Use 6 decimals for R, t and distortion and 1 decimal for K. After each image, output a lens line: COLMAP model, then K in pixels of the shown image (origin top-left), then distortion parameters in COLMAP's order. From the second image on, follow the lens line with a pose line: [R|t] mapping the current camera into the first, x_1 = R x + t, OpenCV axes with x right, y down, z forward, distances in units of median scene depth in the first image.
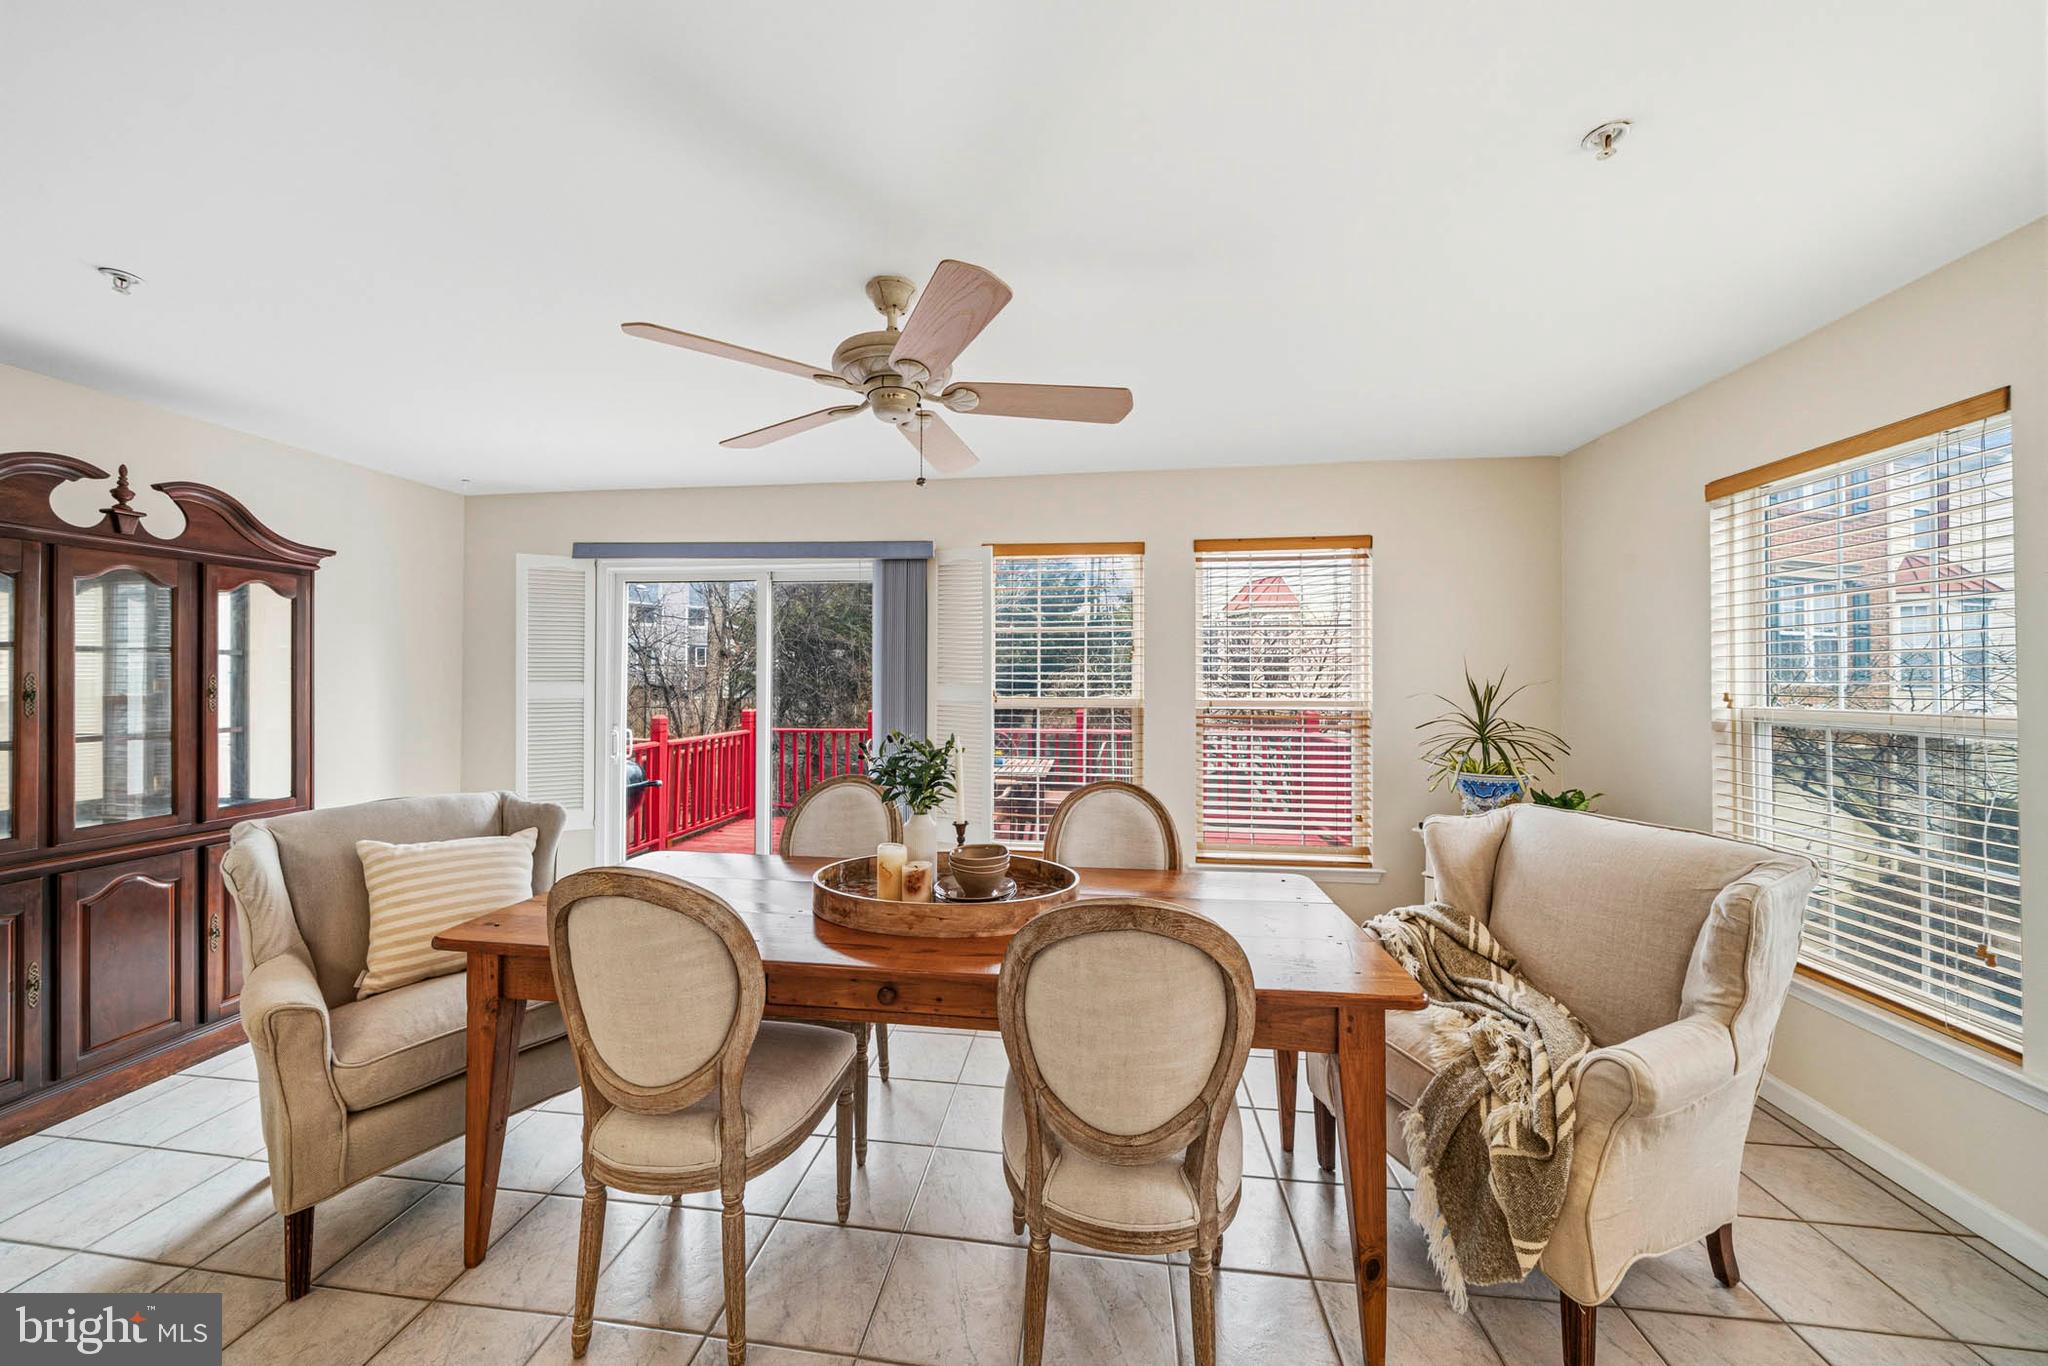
lens RADIAL K [[689.3, 0, 1018.8], [0, 689.3, 676.5], [0, 0, 1]] dist [-0.006030, -0.000085]
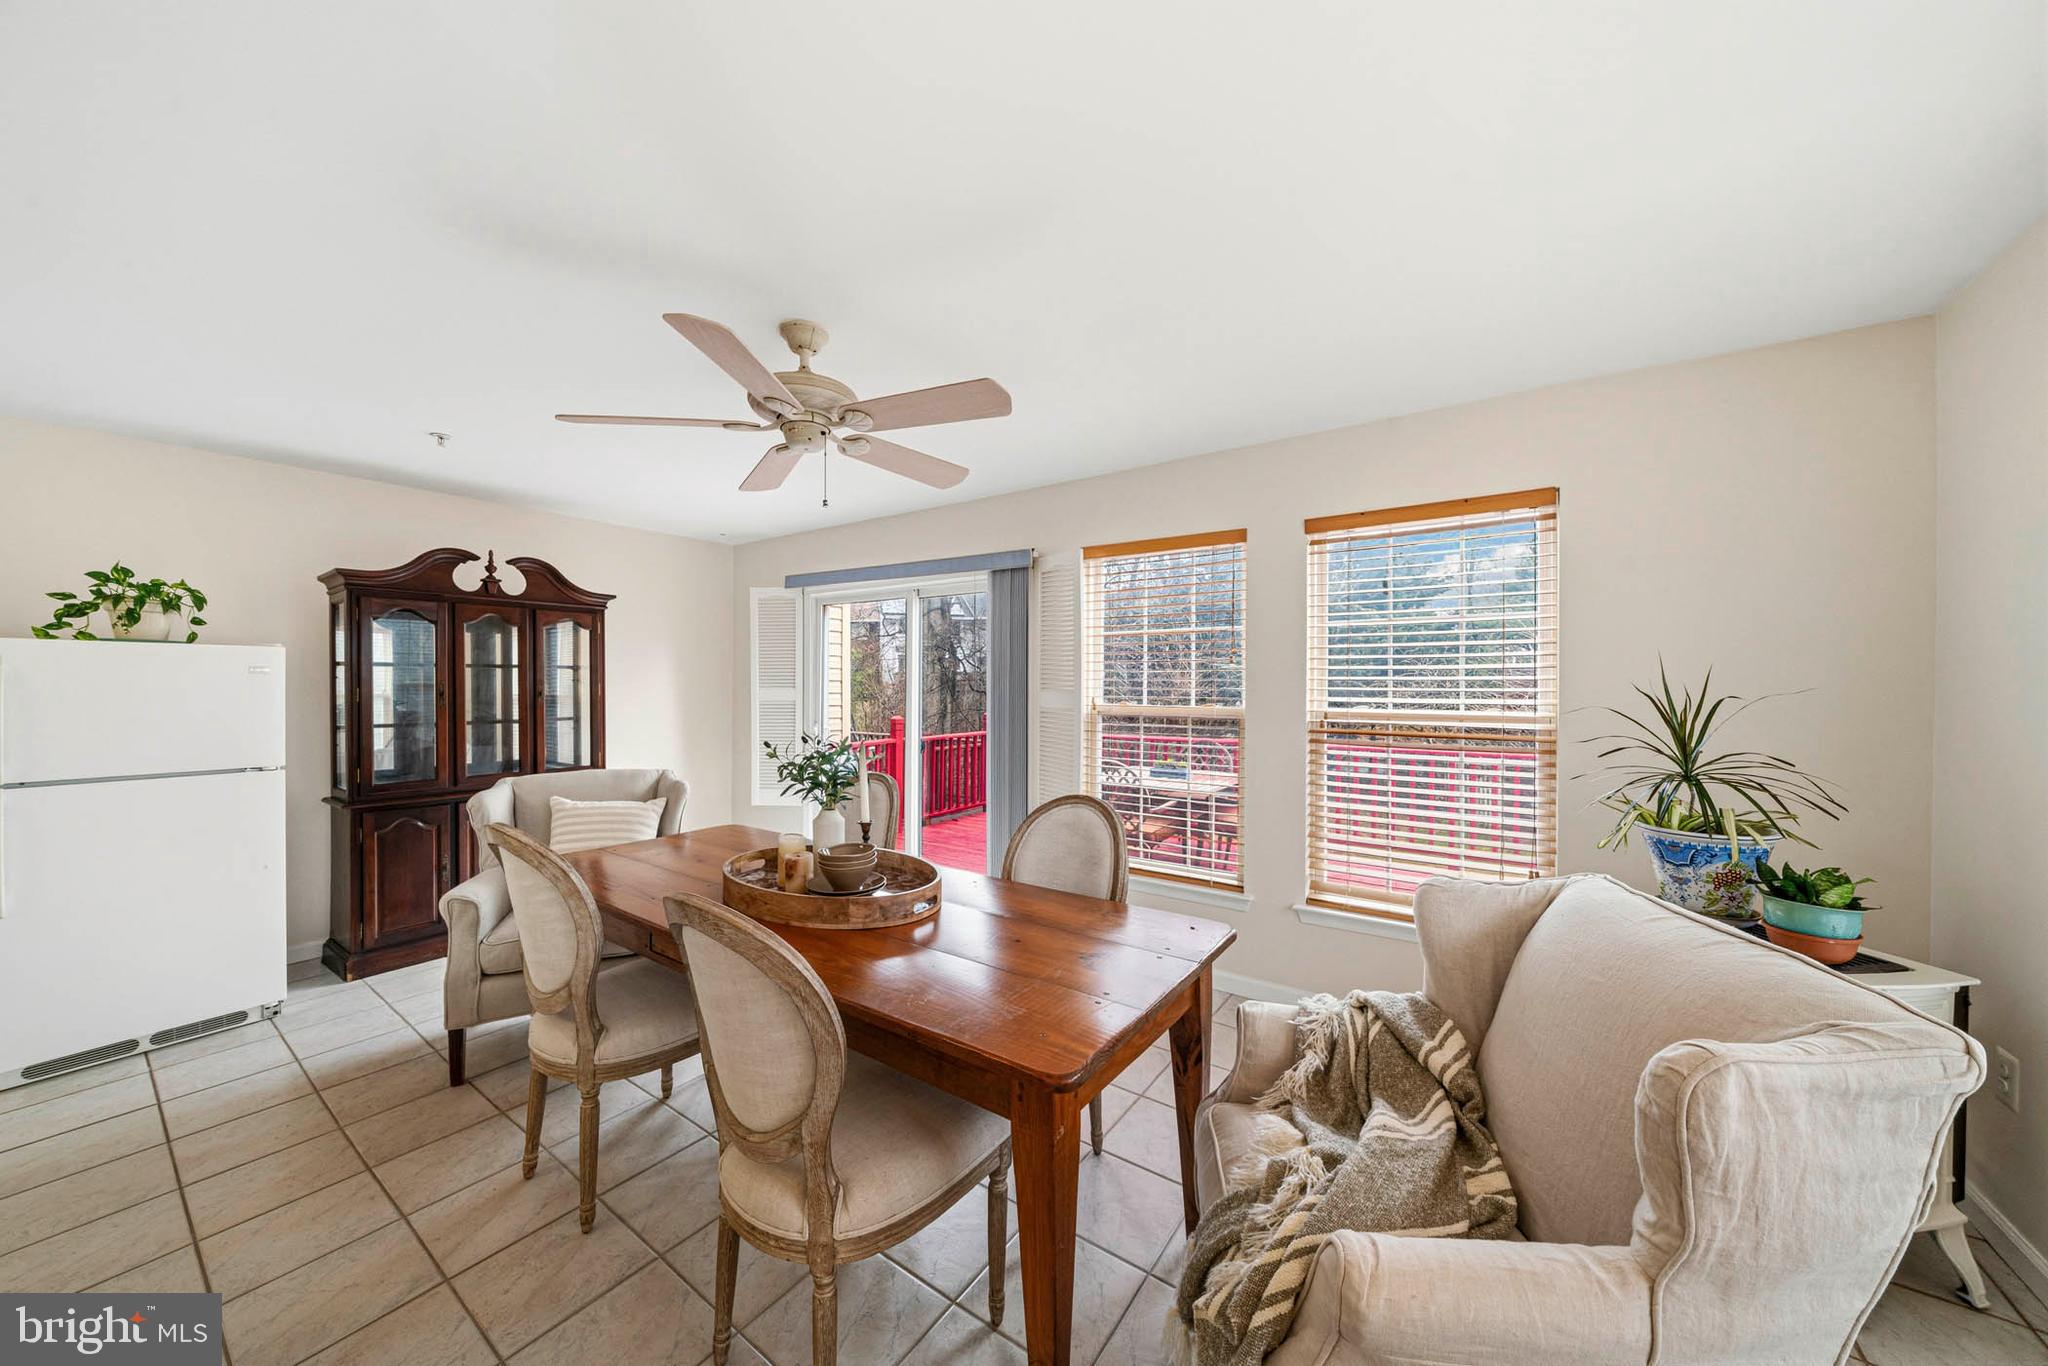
lens RADIAL K [[693.0, 0, 1029.1], [0, 693.0, 689.4], [0, 0, 1]] dist [-0.005329, -0.000052]
pose [[0.885650, 0.003955, -0.464337, 0.499935], [0.000816, 0.999949, 0.010075, -0.000966], [0.464354, -0.009302, 0.885601, 0.140184]]
